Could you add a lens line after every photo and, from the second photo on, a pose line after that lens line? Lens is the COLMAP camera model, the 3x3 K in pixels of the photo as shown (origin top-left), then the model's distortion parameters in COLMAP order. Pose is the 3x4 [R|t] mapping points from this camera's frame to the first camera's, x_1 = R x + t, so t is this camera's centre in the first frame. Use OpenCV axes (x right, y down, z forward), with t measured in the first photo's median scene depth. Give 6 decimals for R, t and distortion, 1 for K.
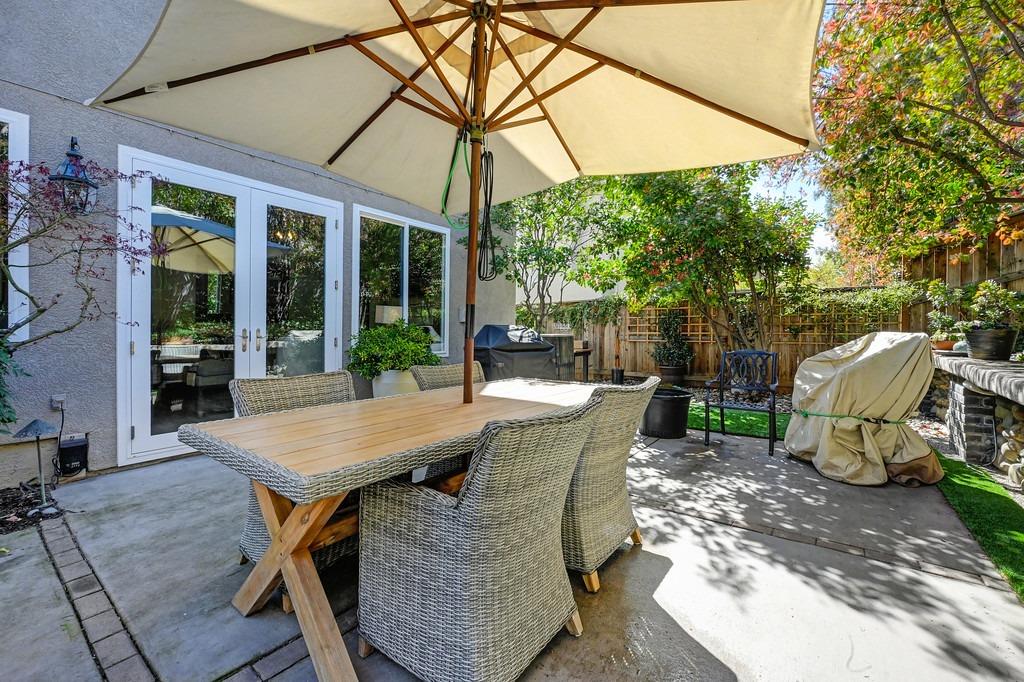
lens RADIAL K [[418.9, 0, 514.2], [0, 418.9, 335.3], [0, 0, 1]] dist [-0.001280, -0.000071]
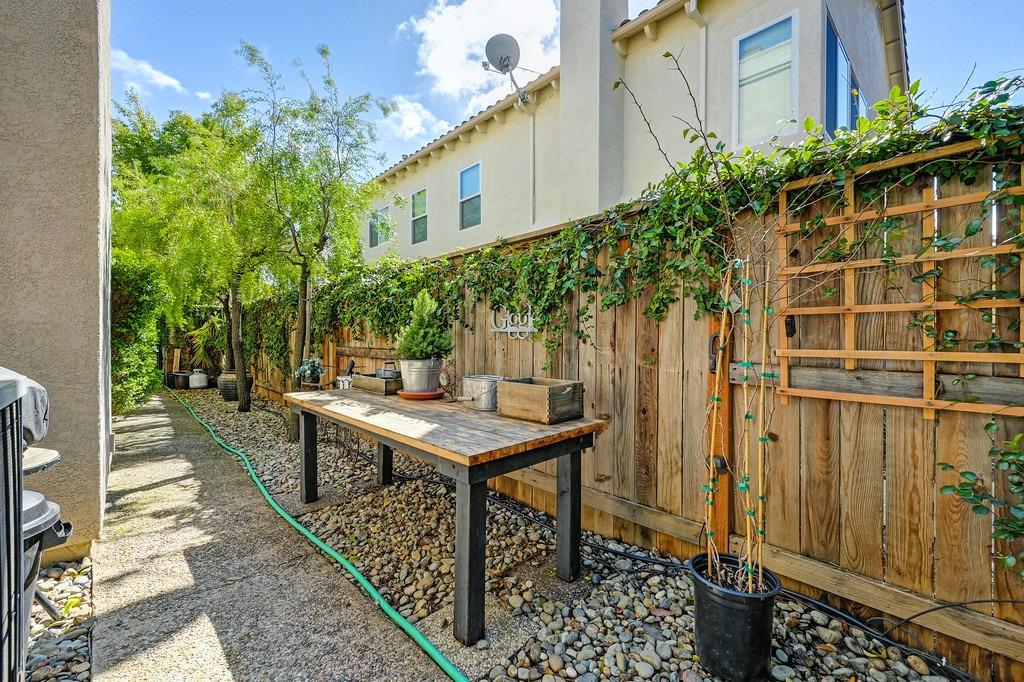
lens RADIAL K [[418.9, 0, 513.3], [0, 418.9, 337.6], [0, 0, 1]] dist [-0.001280, -0.000071]
pose [[0.988270, -0.001843, -0.152703, 0.170853], [-0.000157, 0.999914, -0.013084, -0.008741], [0.152714, 0.012955, 0.988186, 0.758100]]
